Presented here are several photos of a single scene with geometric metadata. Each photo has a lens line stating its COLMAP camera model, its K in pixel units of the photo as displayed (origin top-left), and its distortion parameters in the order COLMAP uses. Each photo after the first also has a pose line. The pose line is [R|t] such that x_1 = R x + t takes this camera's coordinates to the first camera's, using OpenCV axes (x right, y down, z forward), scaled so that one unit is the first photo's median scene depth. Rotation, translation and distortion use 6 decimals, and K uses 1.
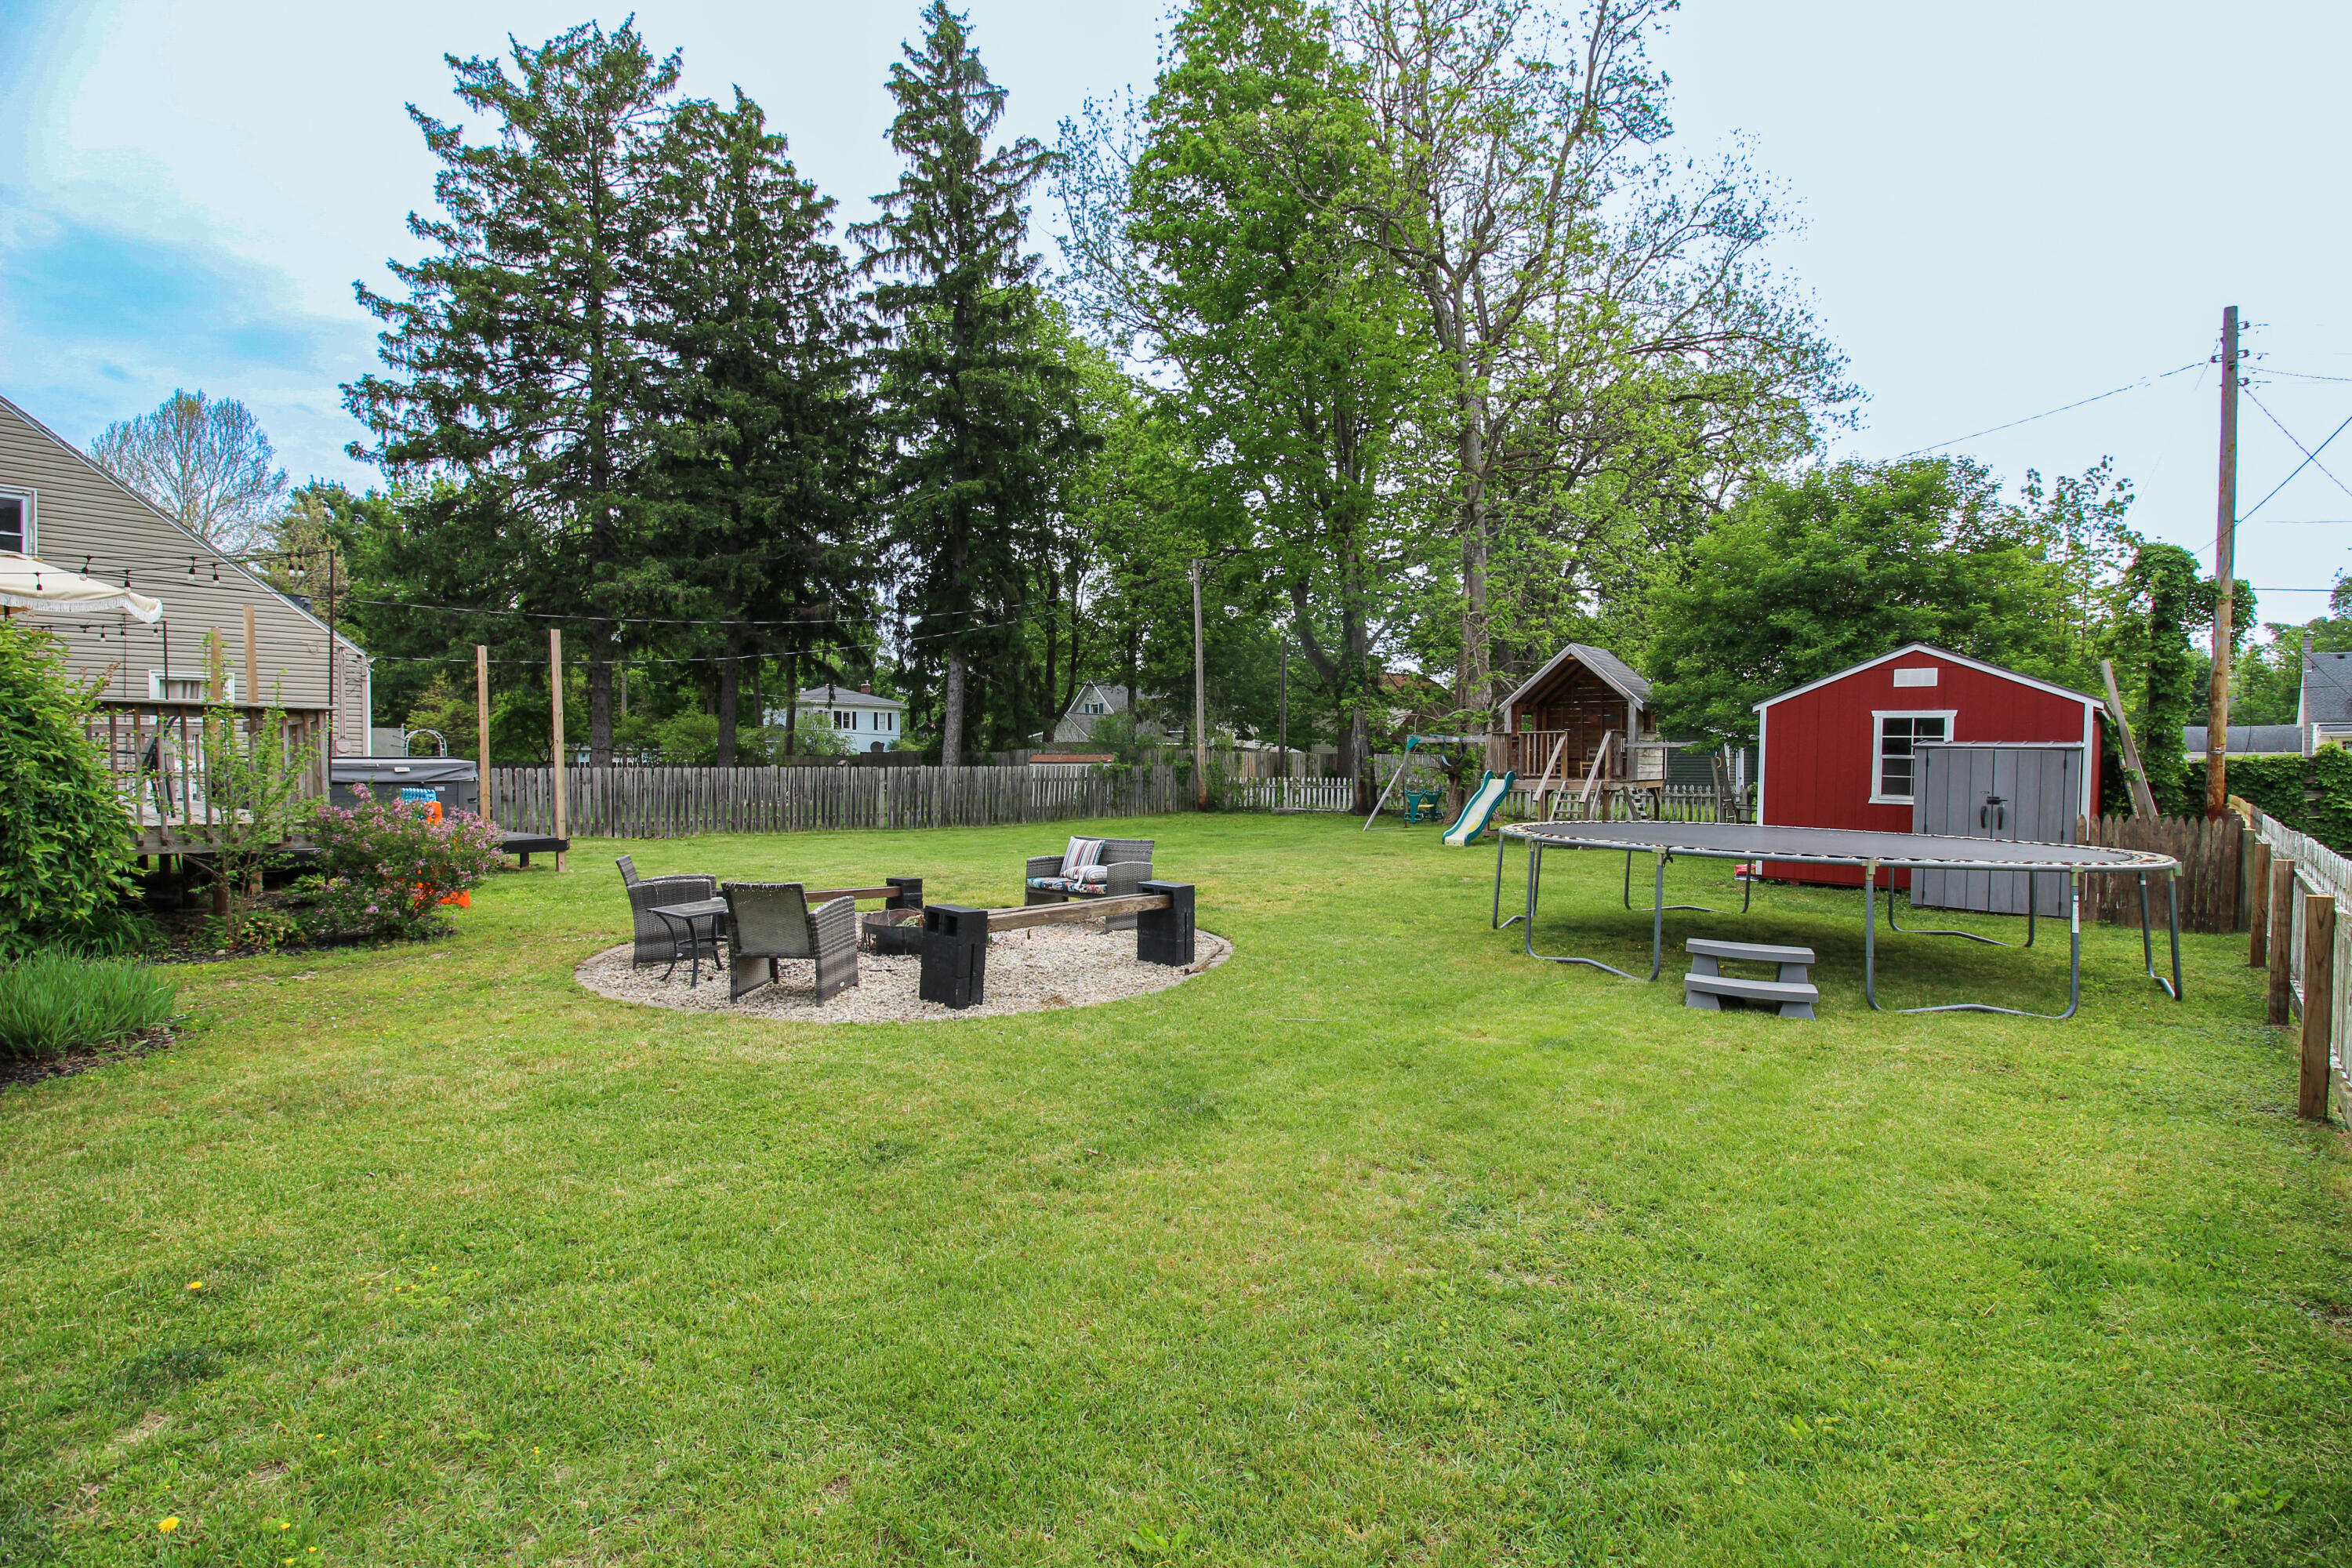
lens RADIAL K [[1087.1, 0, 1189.5], [0, 1087.1, 775.6], [0, 0, 1]] dist [-0.014309, -0.002323]
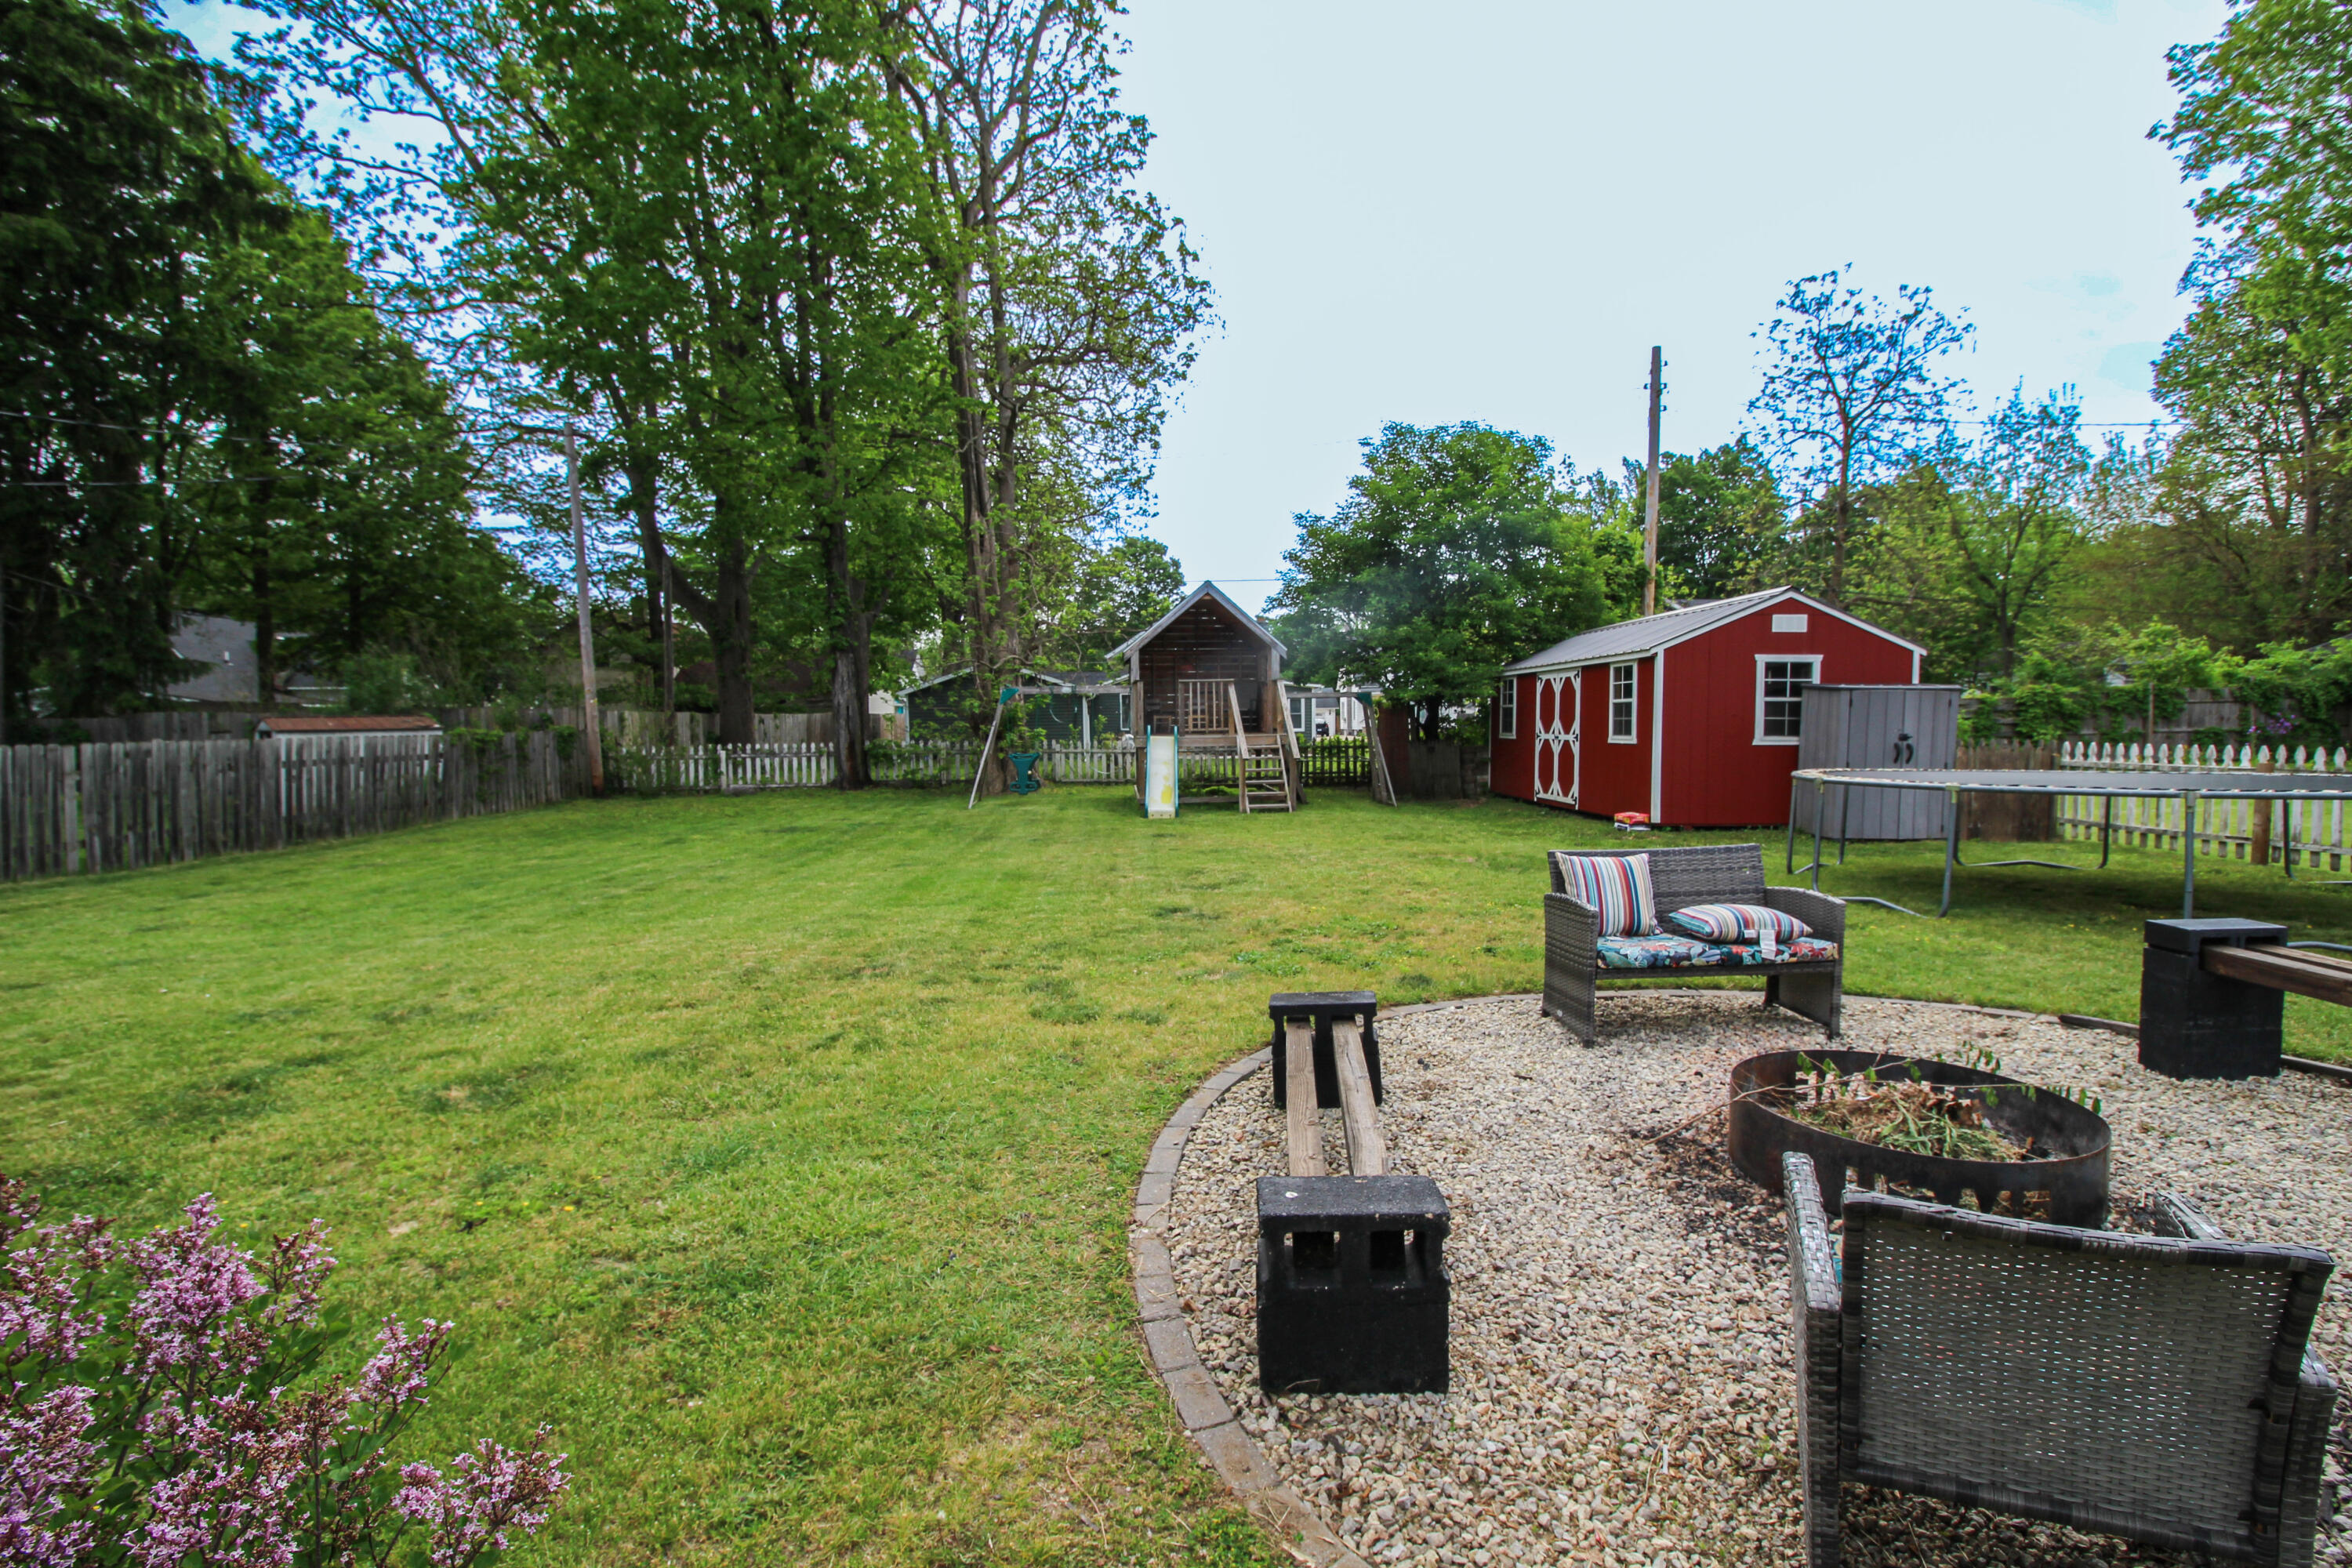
lens RADIAL K [[1087.1, 0, 1172.6], [0, 1087.1, 785.8], [0, 0, 1]] dist [-0.014309, -0.002323]
pose [[0.730582, -0.055043, 0.680603, -0.482629], [0.025962, 0.998264, 0.052865, -0.004334], [-0.682332, -0.020952, 0.730742, 0.626398]]
